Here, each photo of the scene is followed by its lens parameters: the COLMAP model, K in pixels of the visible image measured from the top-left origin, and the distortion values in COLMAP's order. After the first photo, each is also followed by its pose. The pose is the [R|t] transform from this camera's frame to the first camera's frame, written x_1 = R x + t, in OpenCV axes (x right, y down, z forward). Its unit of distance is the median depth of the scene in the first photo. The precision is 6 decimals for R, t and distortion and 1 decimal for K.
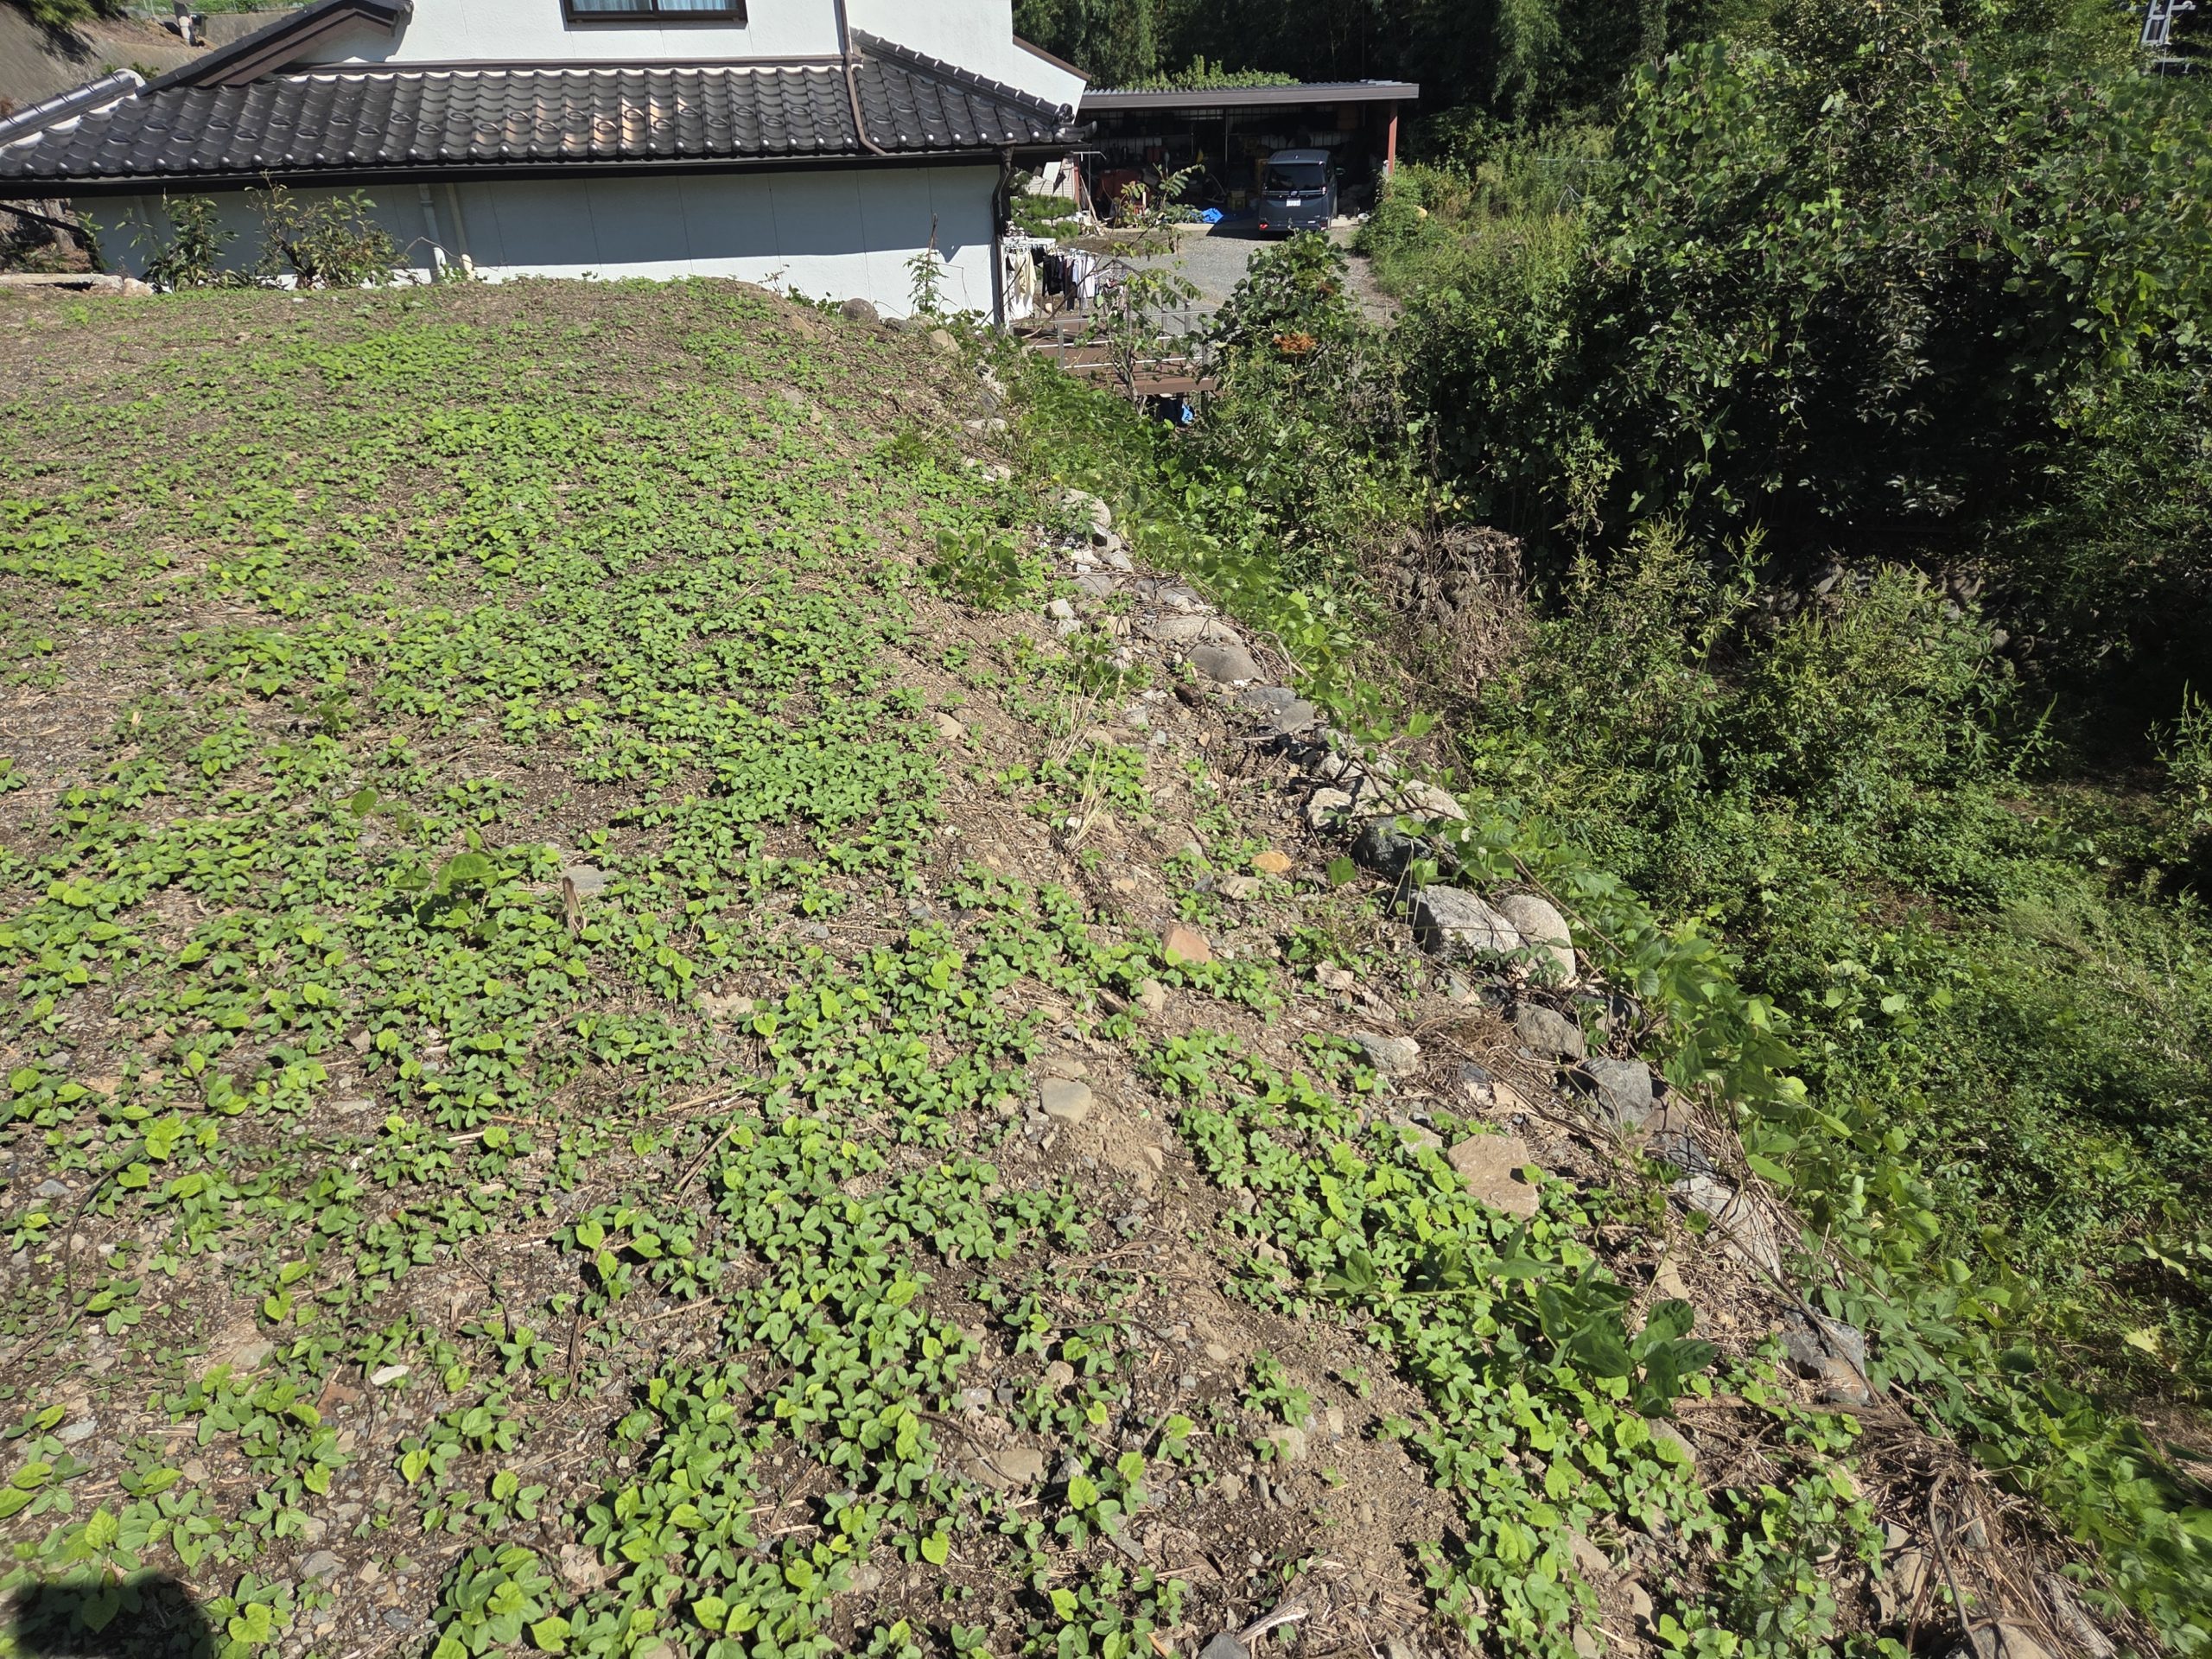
lens RADIAL K [[1525.3, 0, 1106.0], [0, 1525.3, 829.5], [0, 0, 1]] dist [0.051594, -0.004227]
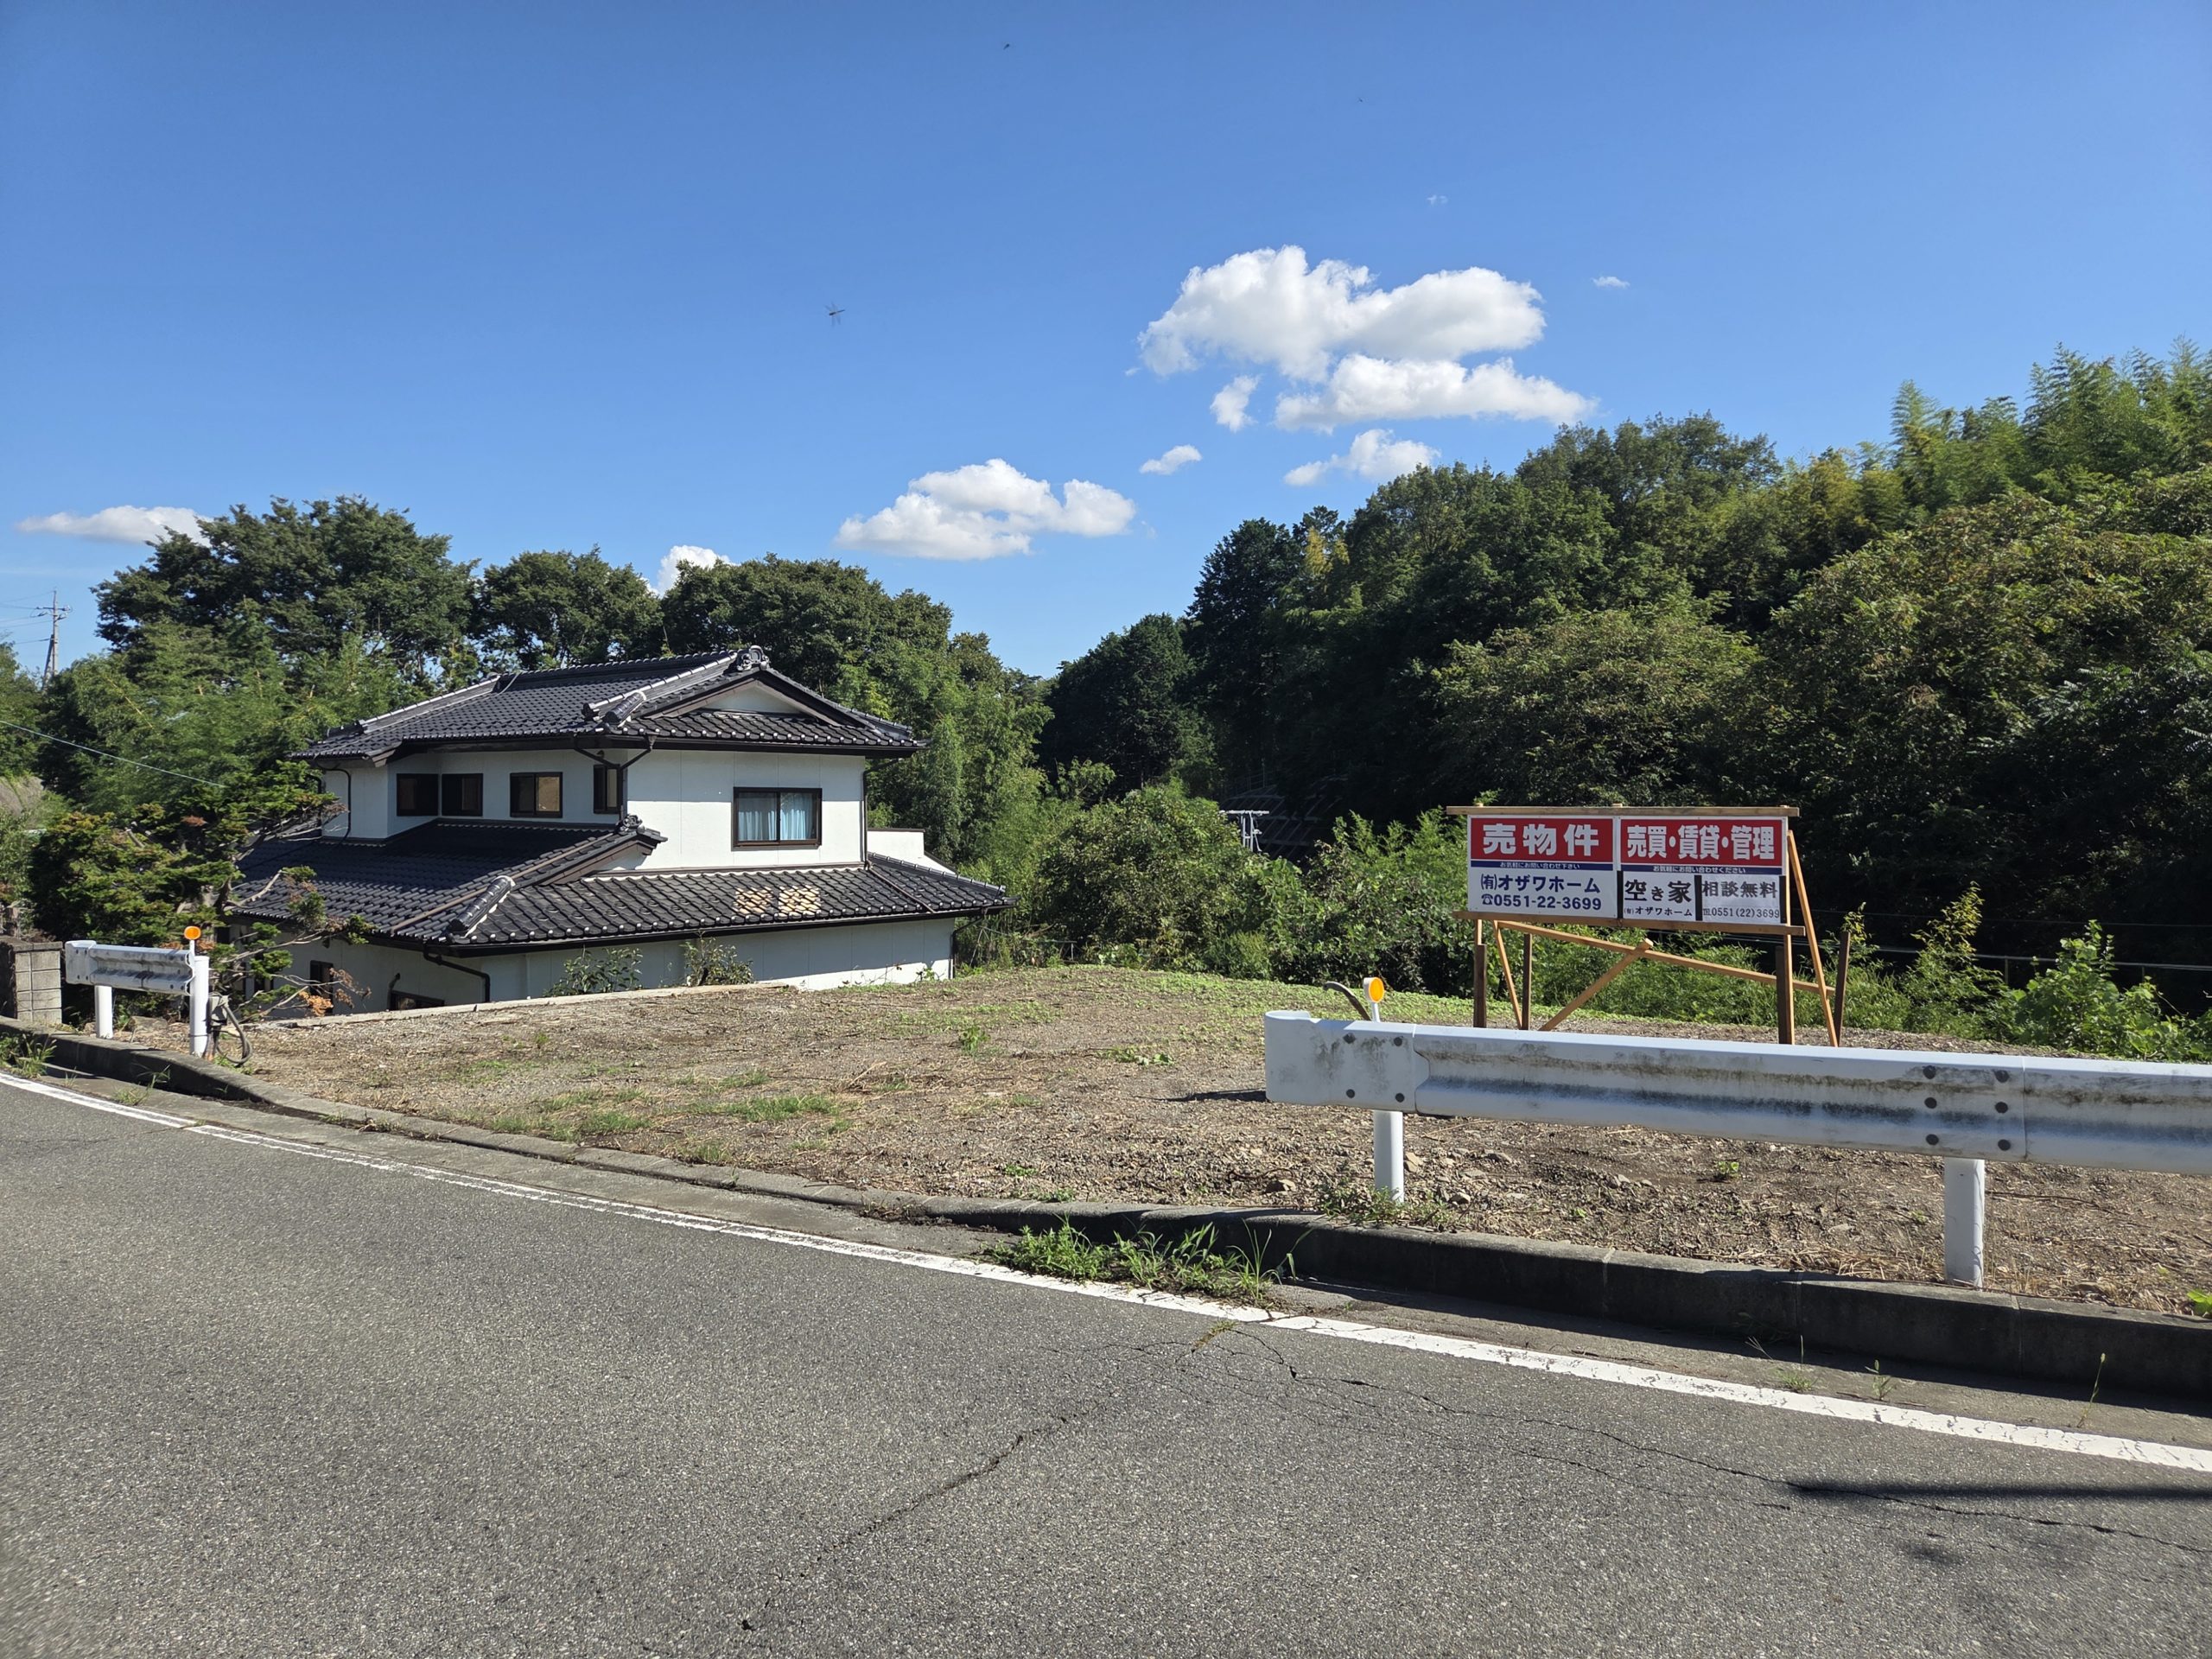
lens RADIAL K [[1525.3, 0, 1106.0], [0, 1525.3, 829.5], [0, 0, 1]] dist [0.051594, -0.004227]
pose [[0.768974, 0.013690, 0.639134, -1.038855], [0.273223, 0.896821, -0.347938, 0.126895], [-0.577952, 0.442181, 0.685892, -0.326335]]
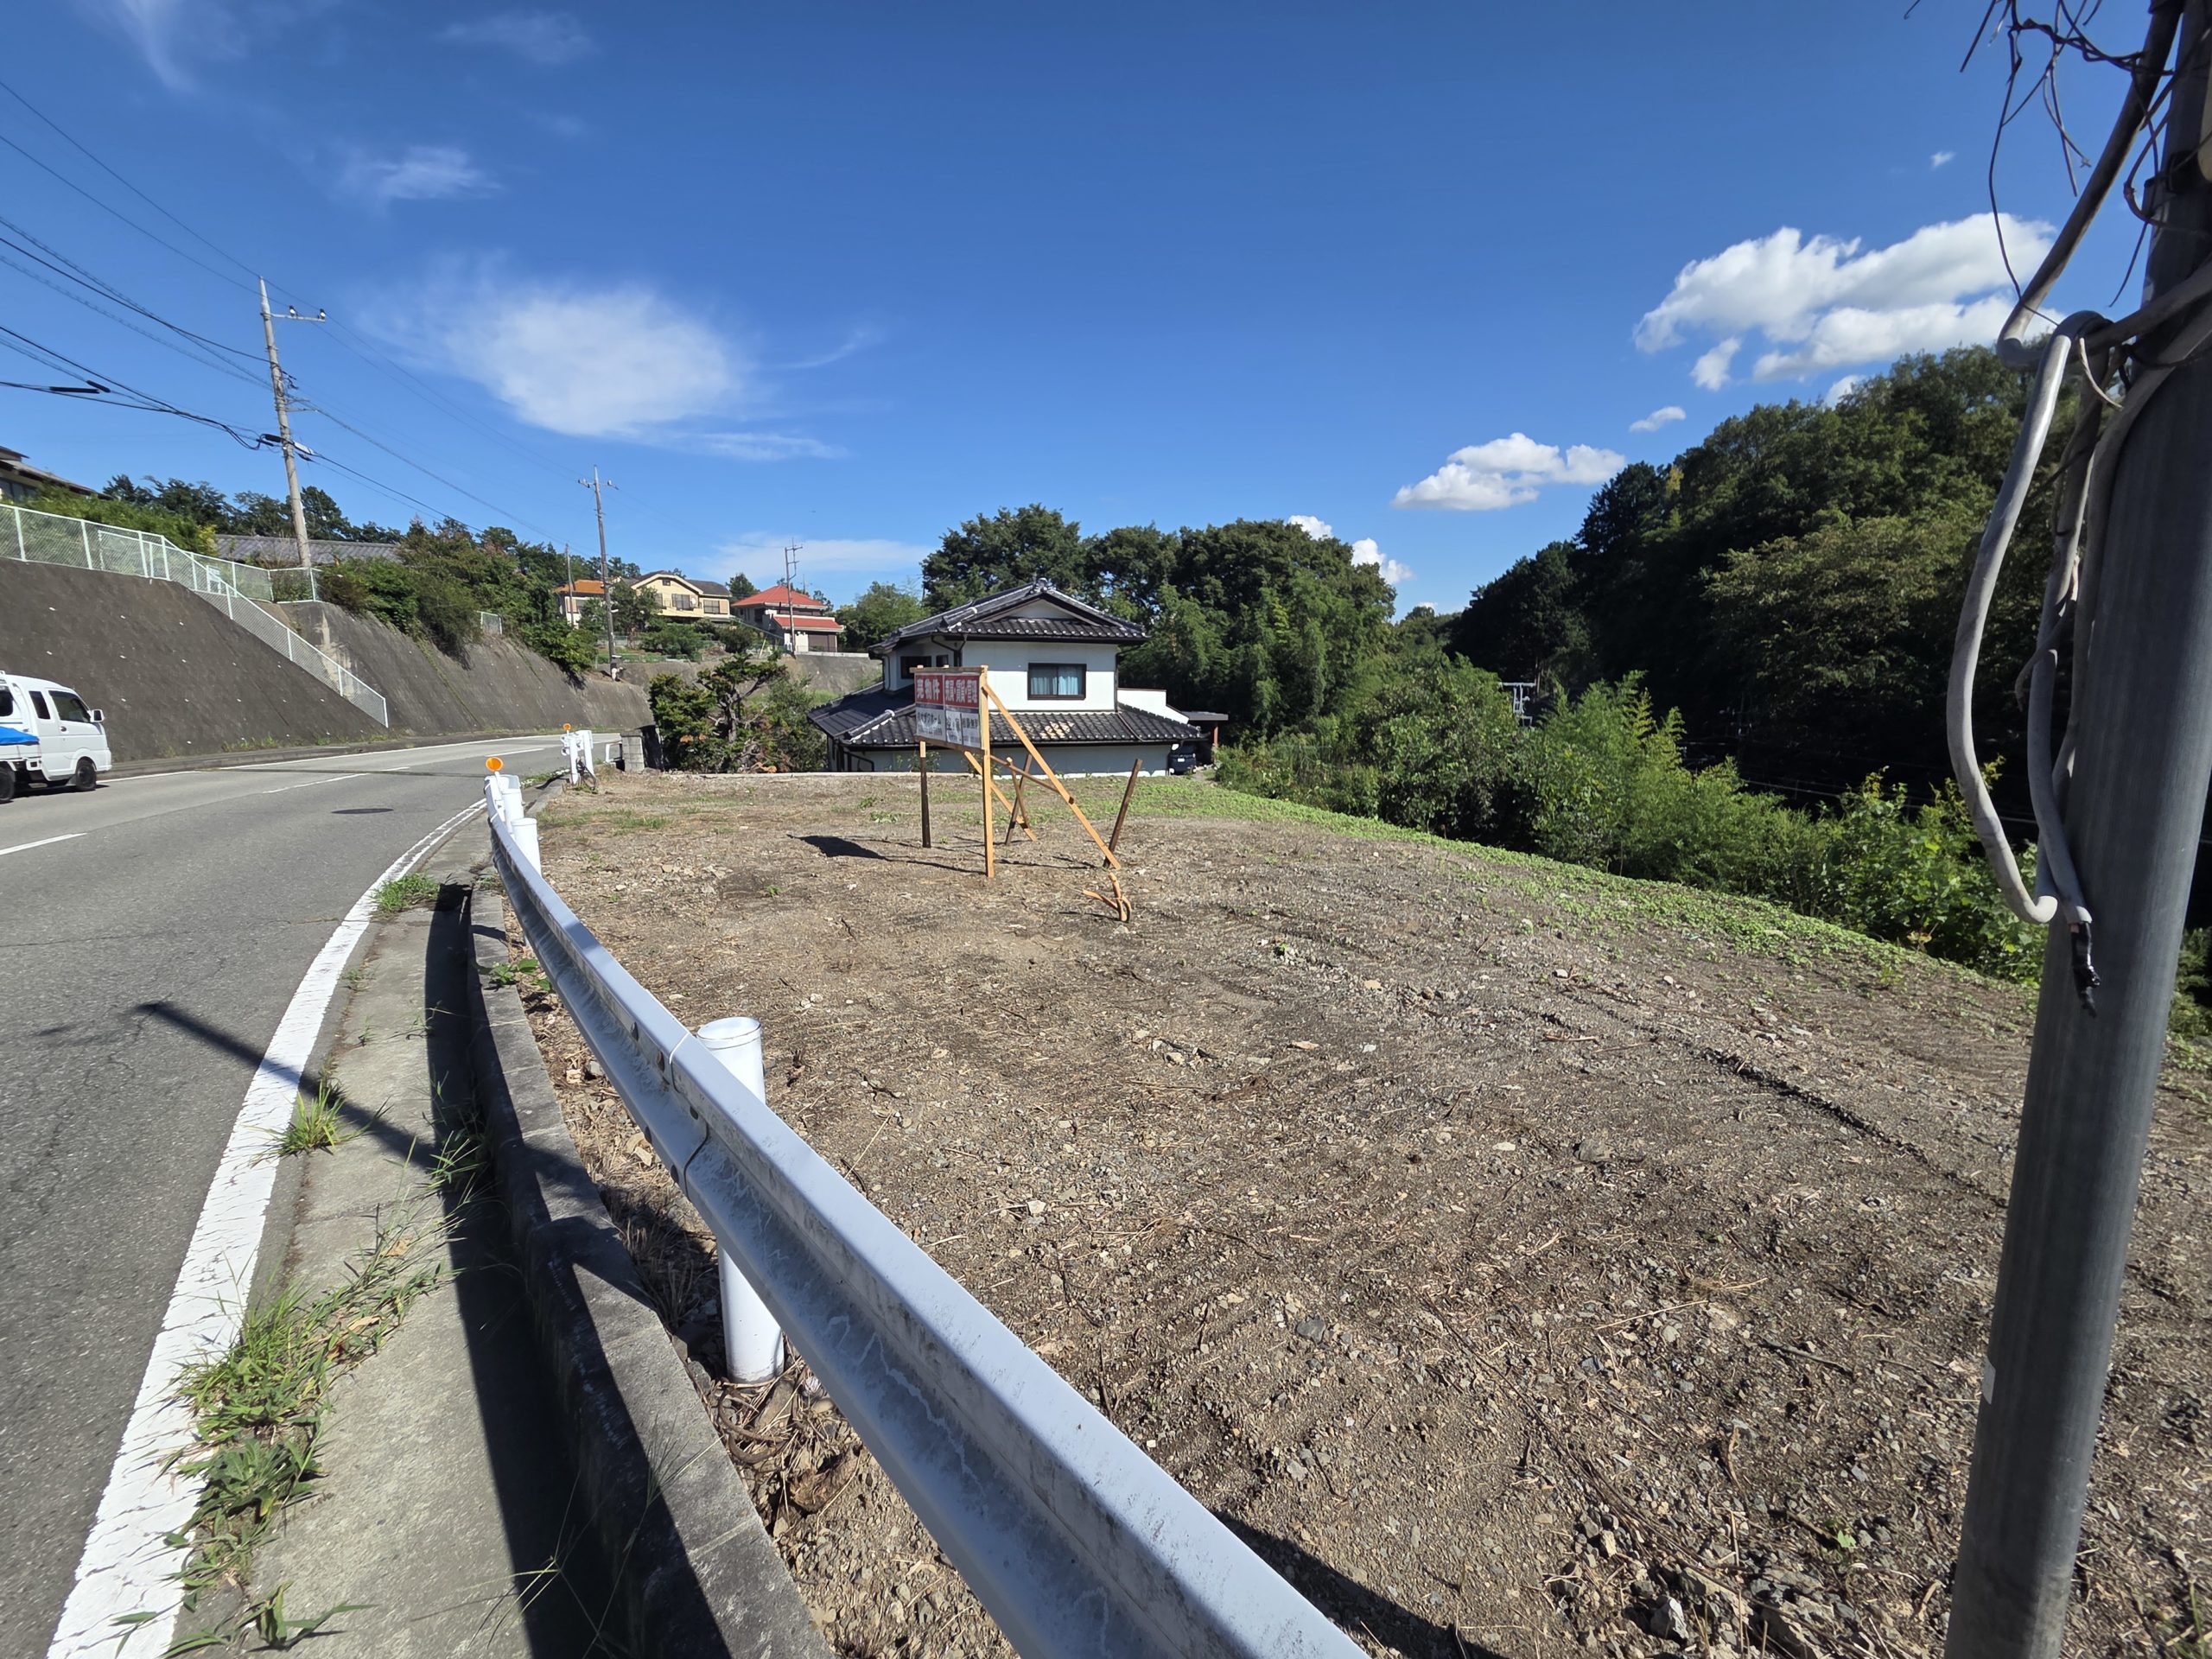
lens RADIAL K [[950.7, 0, 1106.0], [0, 950.7, 829.5], [0, 0, 1]] dist [-0.002513, -0.001030]
pose [[0.982073, 0.002461, 0.188483, -0.516922], [0.055935, 0.951072, -0.303863, 0.238314], [-0.180008, 0.308958, 0.933885, -0.556638]]
